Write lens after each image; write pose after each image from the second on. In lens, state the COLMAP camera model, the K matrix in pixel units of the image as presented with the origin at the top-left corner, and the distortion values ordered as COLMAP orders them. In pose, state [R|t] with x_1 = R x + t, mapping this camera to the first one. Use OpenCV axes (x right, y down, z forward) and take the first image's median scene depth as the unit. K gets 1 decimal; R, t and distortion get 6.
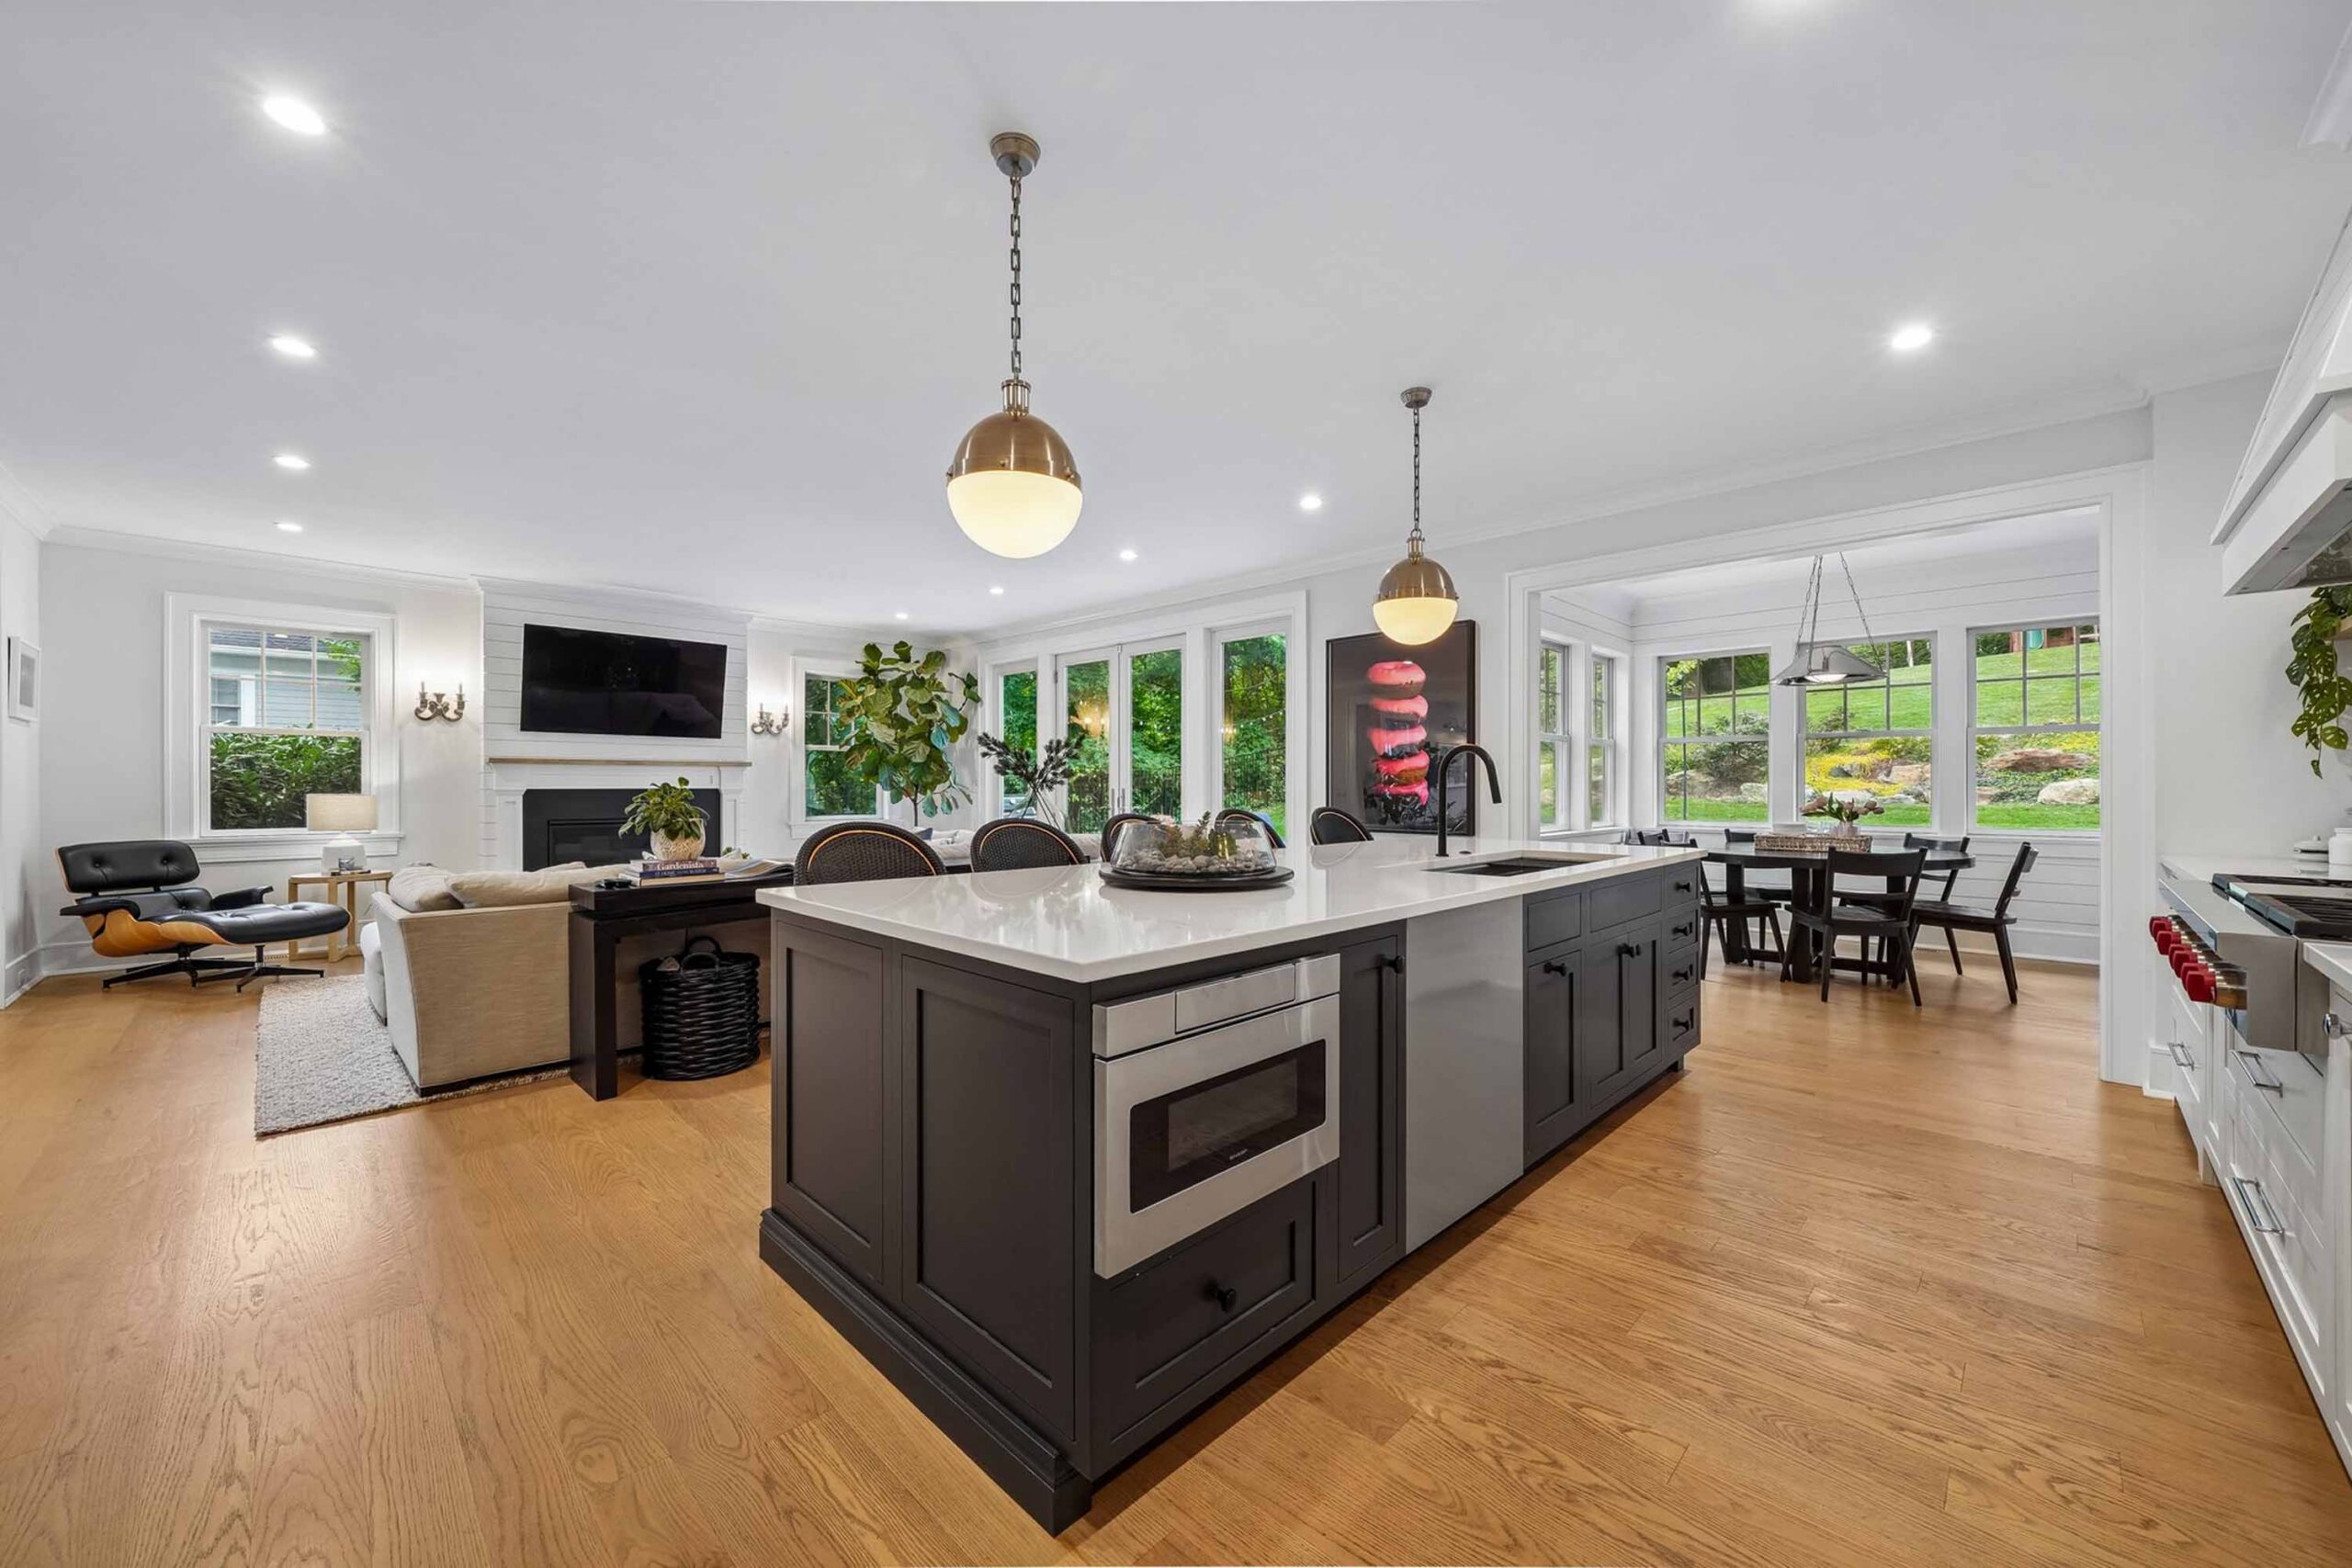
lens RADIAL K [[890.8, 0, 1185.6], [0, 890.8, 788.5], [0, 0, 1]] dist [-0.002613, -0.000926]
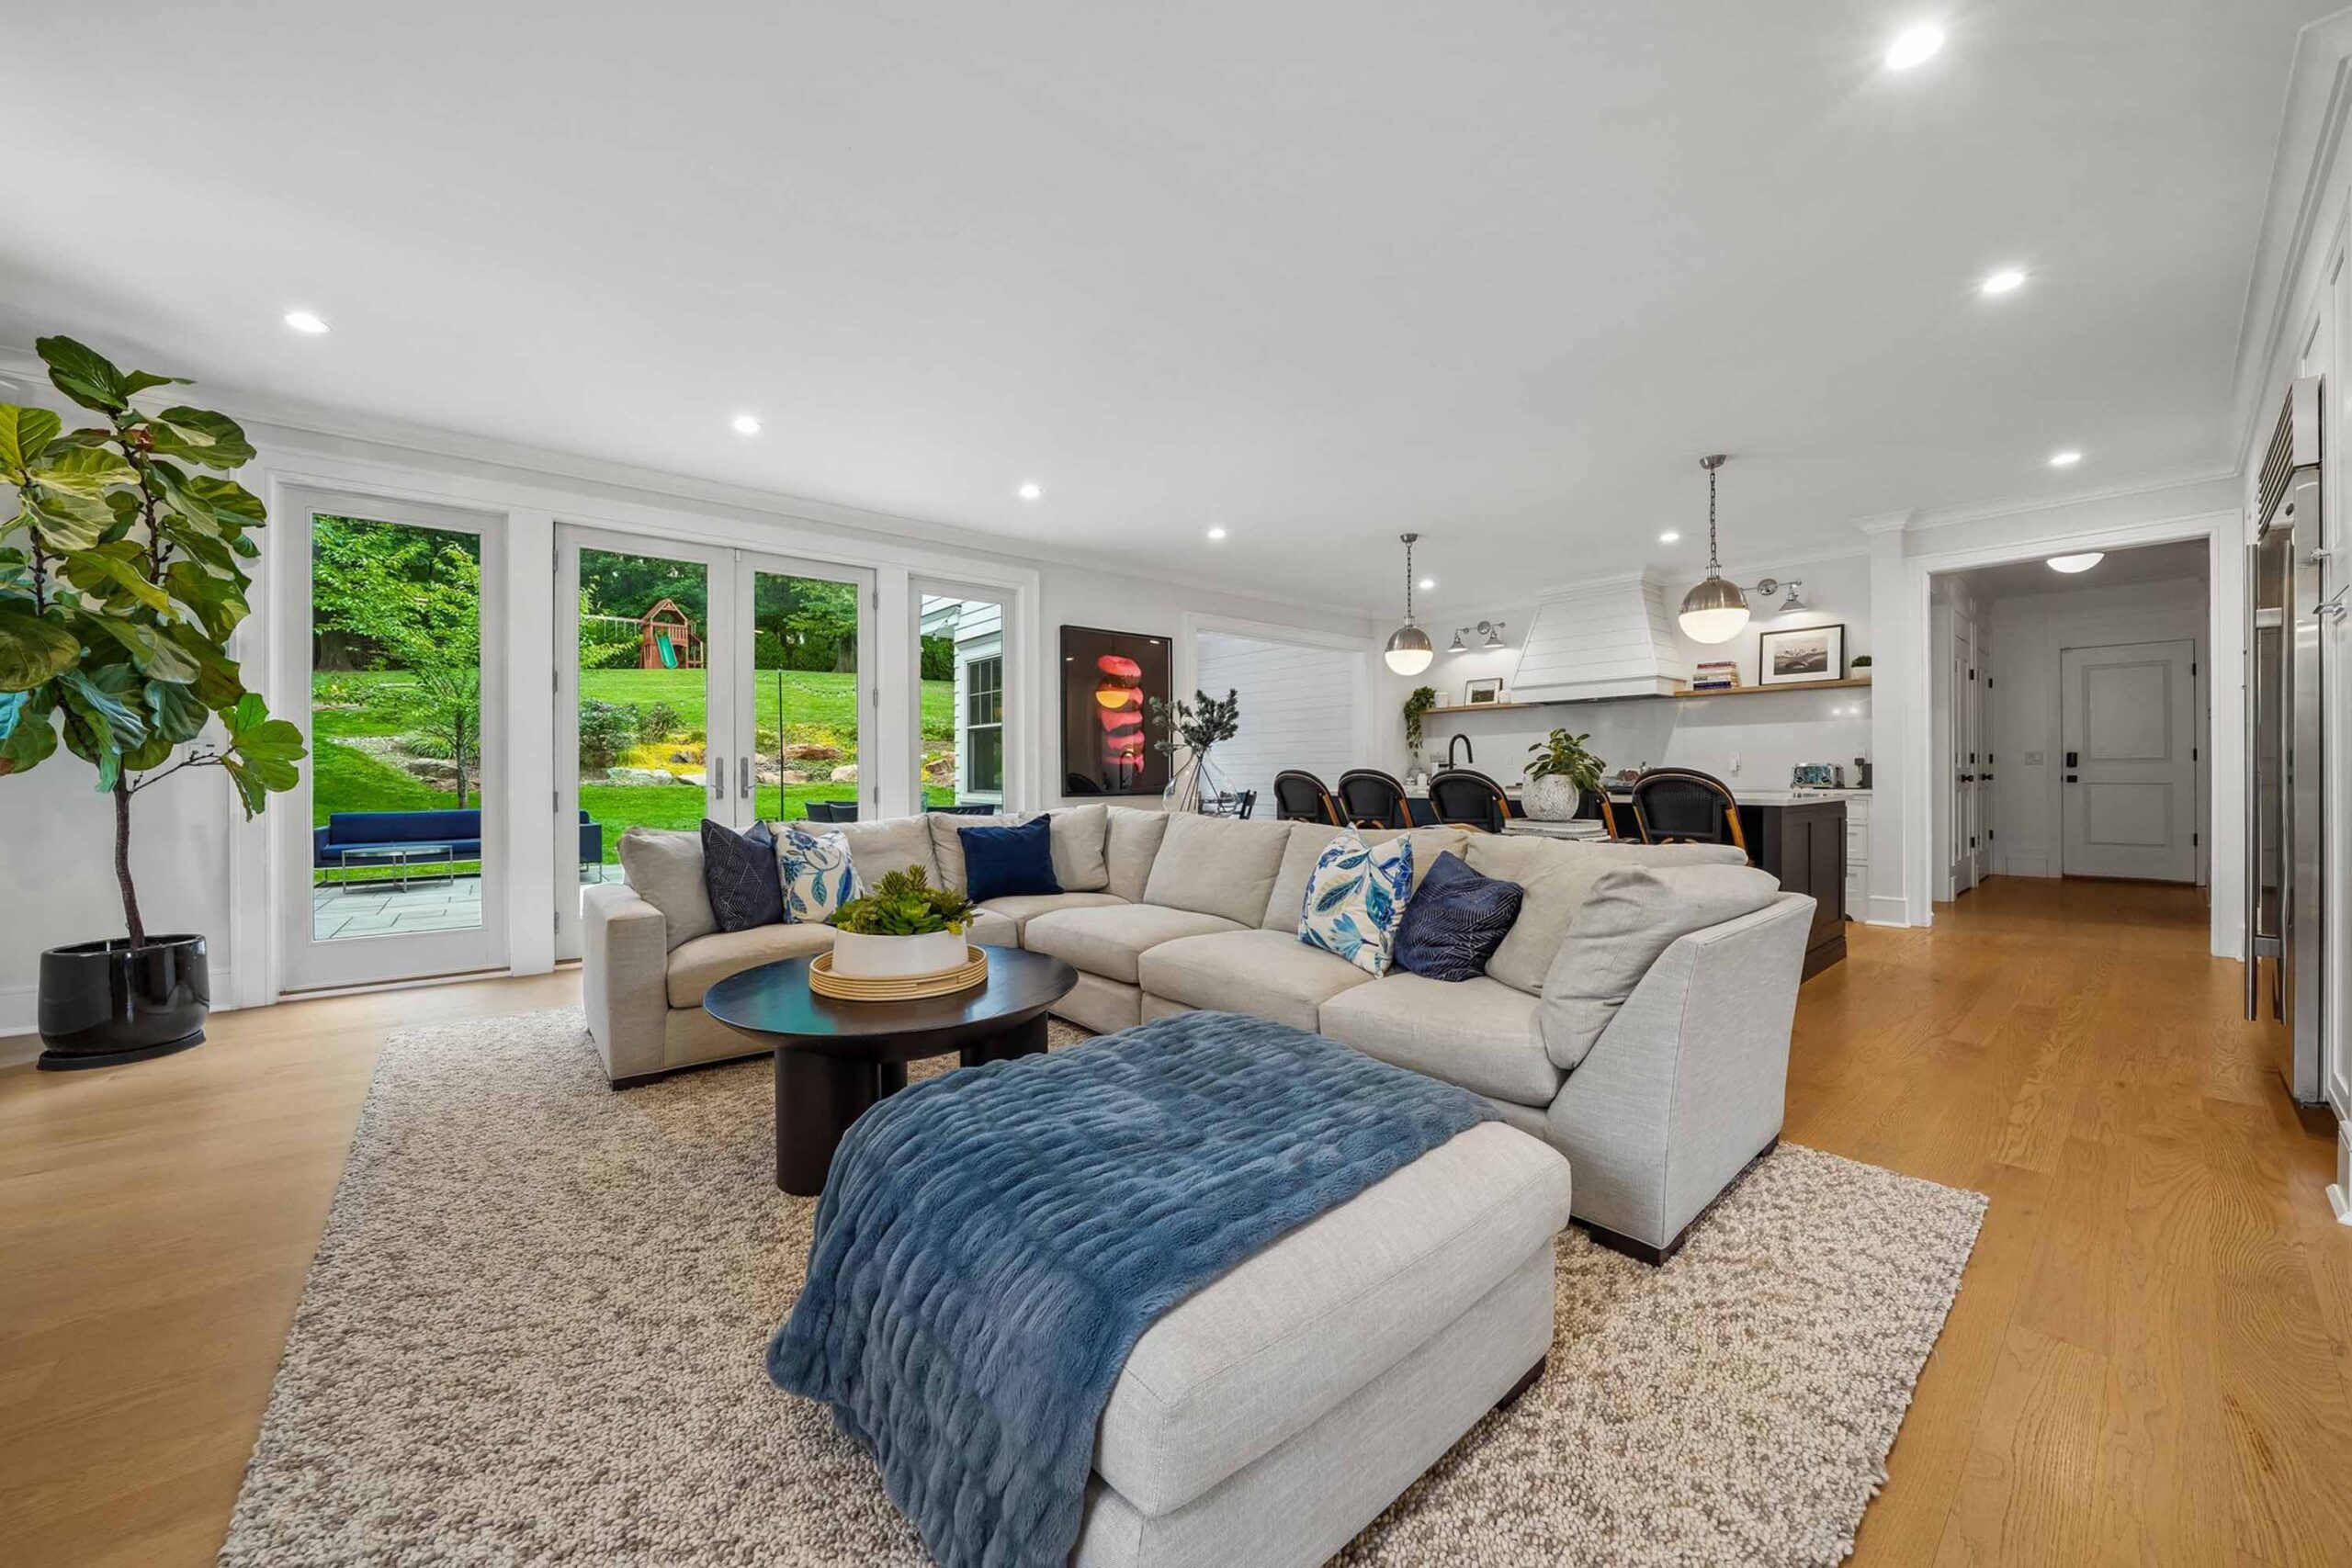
lens RADIAL K [[835.2, 0, 1166.4], [0, 835.2, 778.9], [0, 0, 1]] dist [-0.016488, 0.000212]
pose [[0.113690, -0.008551, 0.993480, -0.804019], [0.008358, 0.999936, 0.007650, 0.017193], [-0.993481, 0.007434, 0.113754, 0.711634]]
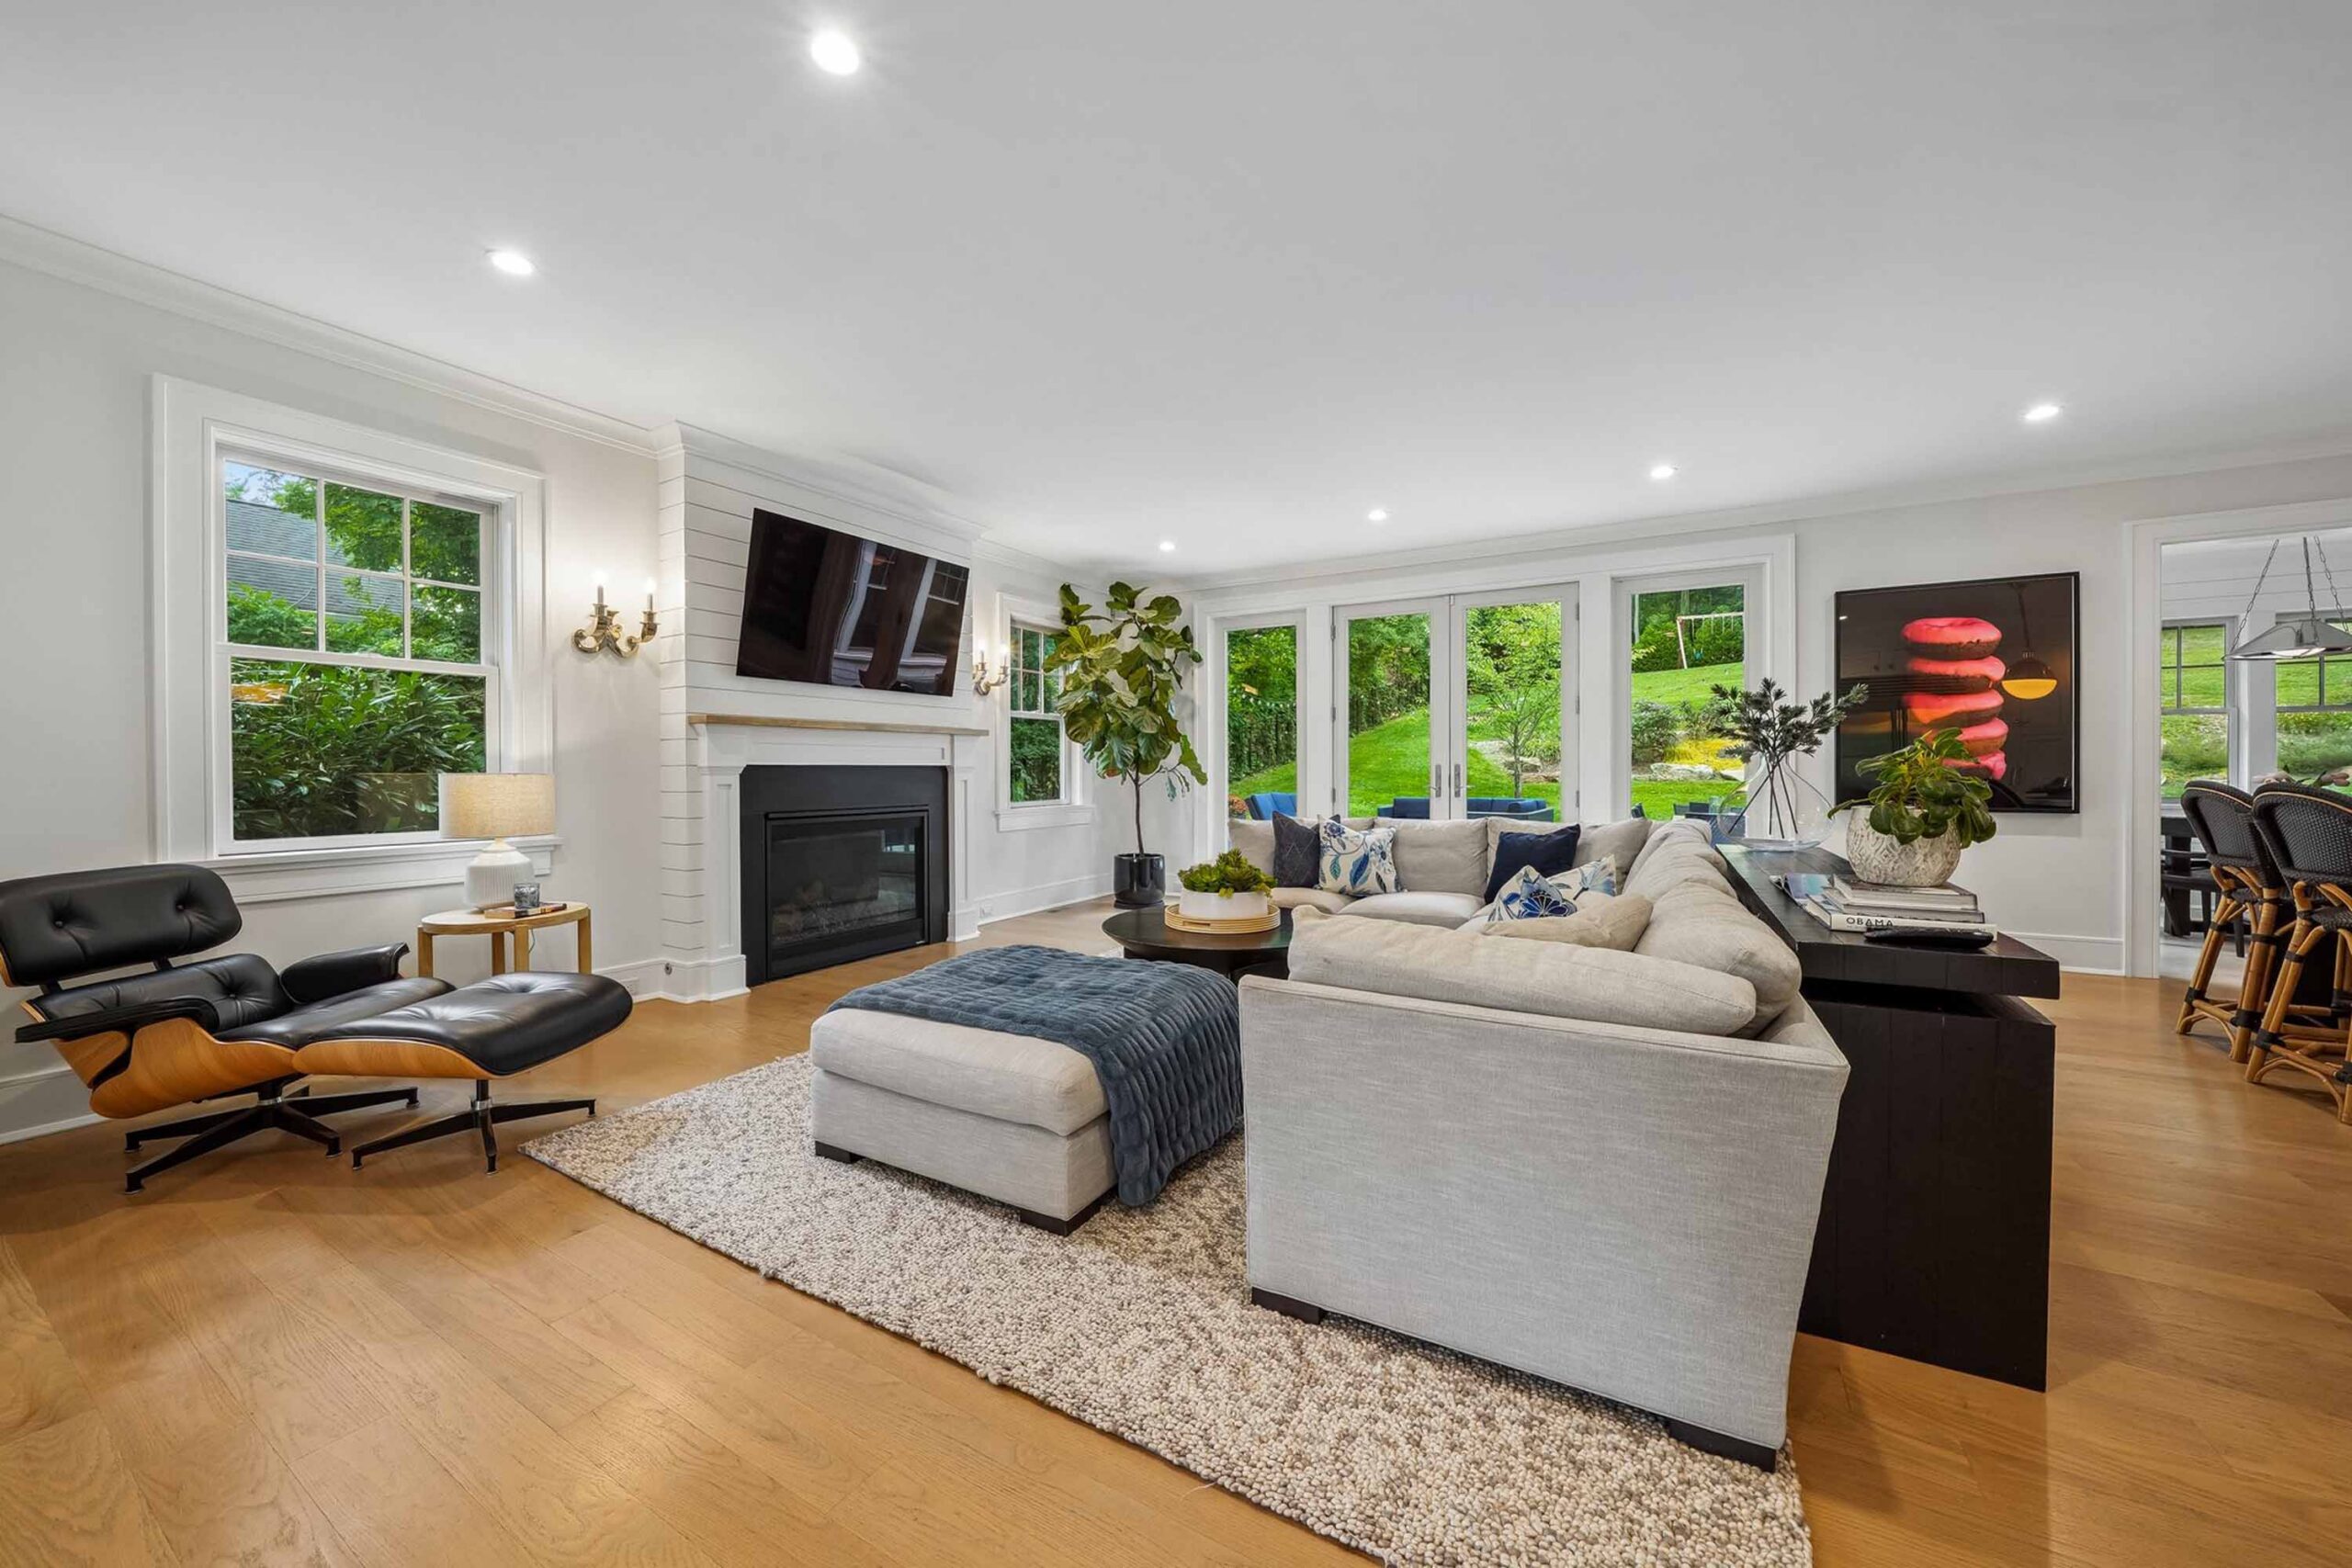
lens RADIAL K [[835.2, 0, 1188.5], [0, 835.2, 776.0], [0, 0, 1]] dist [-0.016488, 0.000212]
pose [[0.965247, -0.004961, 0.261293, -0.619169], [0.003765, 0.999980, 0.005078, 0.007208], [-0.261313, -0.003918, 0.965246, 0.349000]]
